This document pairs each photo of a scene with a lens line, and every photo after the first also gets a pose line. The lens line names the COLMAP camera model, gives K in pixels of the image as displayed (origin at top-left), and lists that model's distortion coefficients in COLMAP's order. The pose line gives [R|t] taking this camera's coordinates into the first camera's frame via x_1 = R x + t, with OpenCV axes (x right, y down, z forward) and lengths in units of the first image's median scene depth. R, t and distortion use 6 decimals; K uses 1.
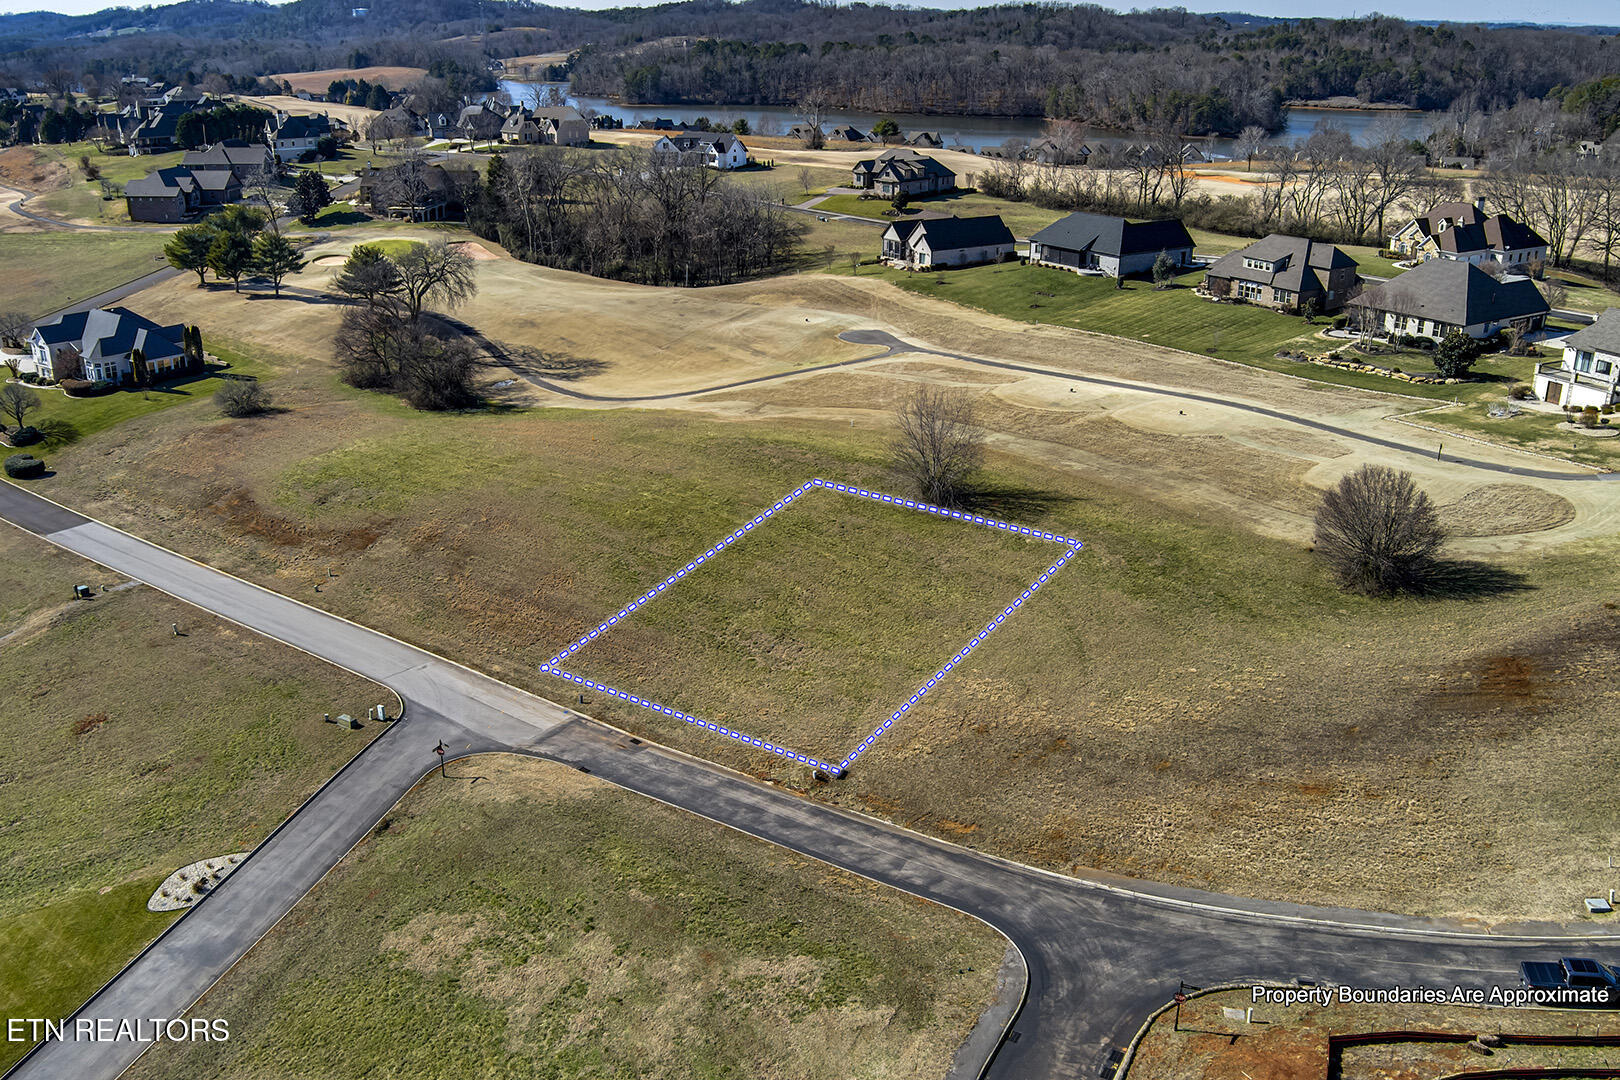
lens RADIAL K [[1429.7, 0, 785.9], [0, 1429.7, 574.9], [0, 0, 1]] dist [-0.075275, 0.016621]
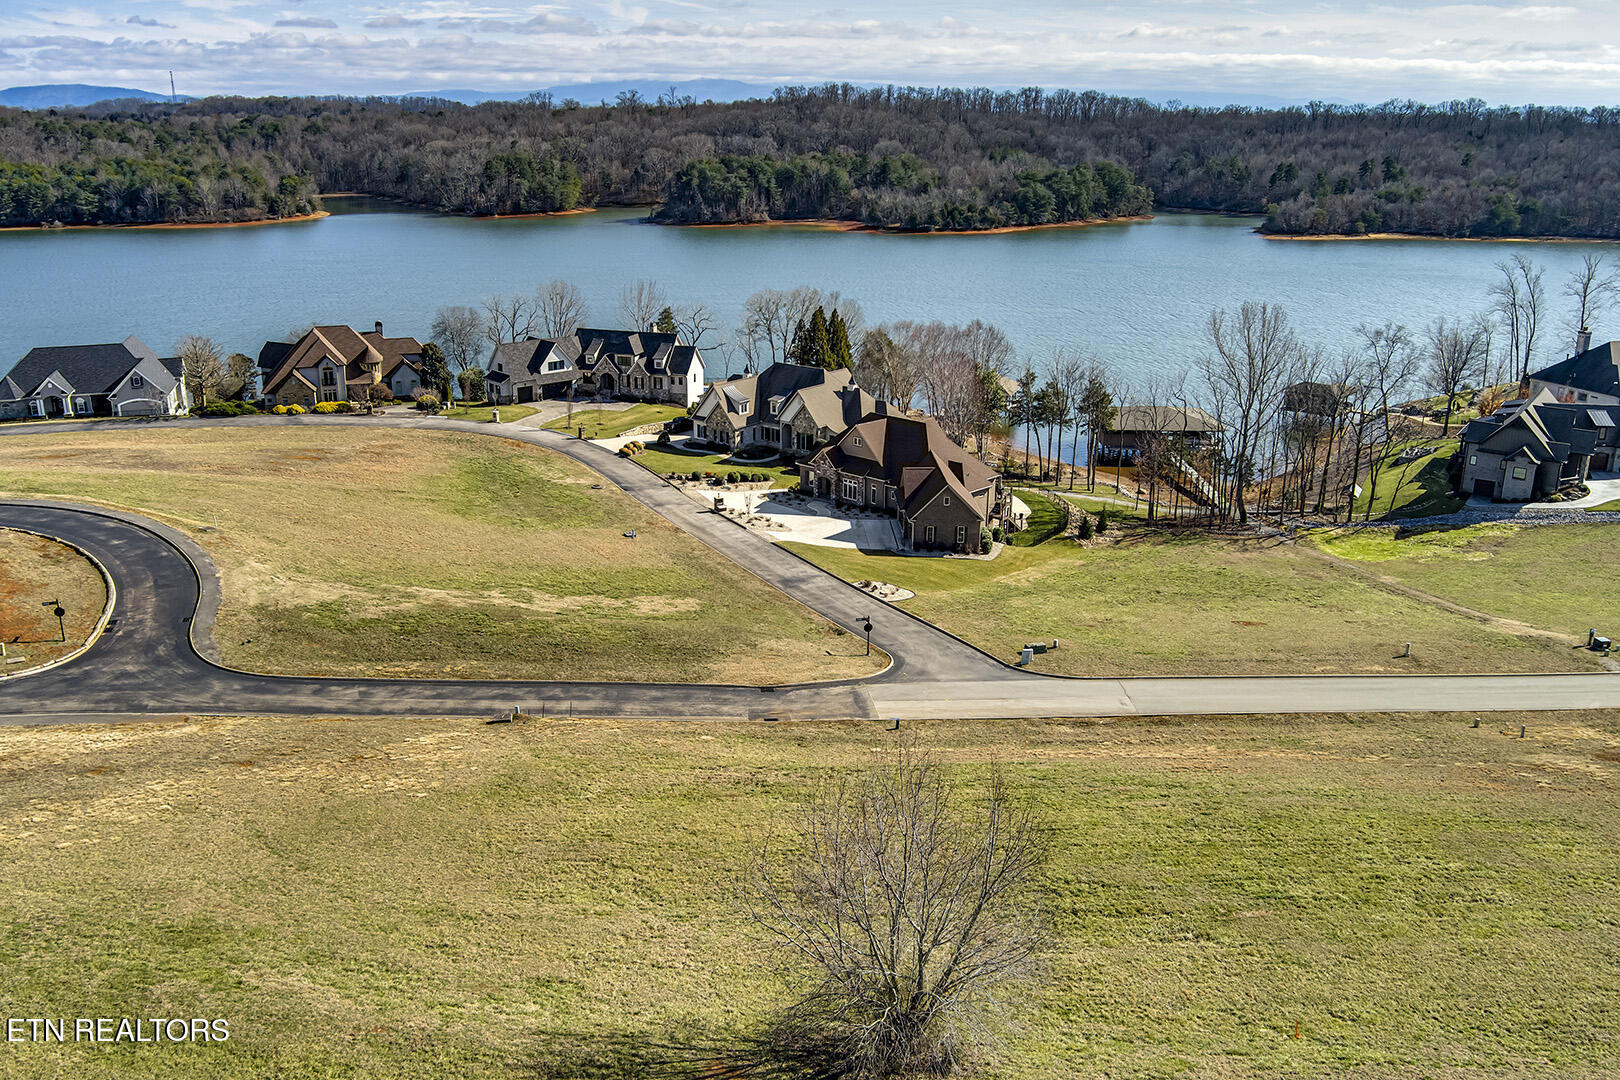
lens RADIAL K [[1325.5, 0, 803.6], [0, 1325.5, 564.5], [0, 0, 1]] dist [-0.075799, 0.020622]
pose [[-0.713680, 0.222488, -0.664199, 0.202438], [-0.265093, 0.791902, 0.550106, -0.208540], [0.648372, 0.568674, -0.506185, 0.716140]]
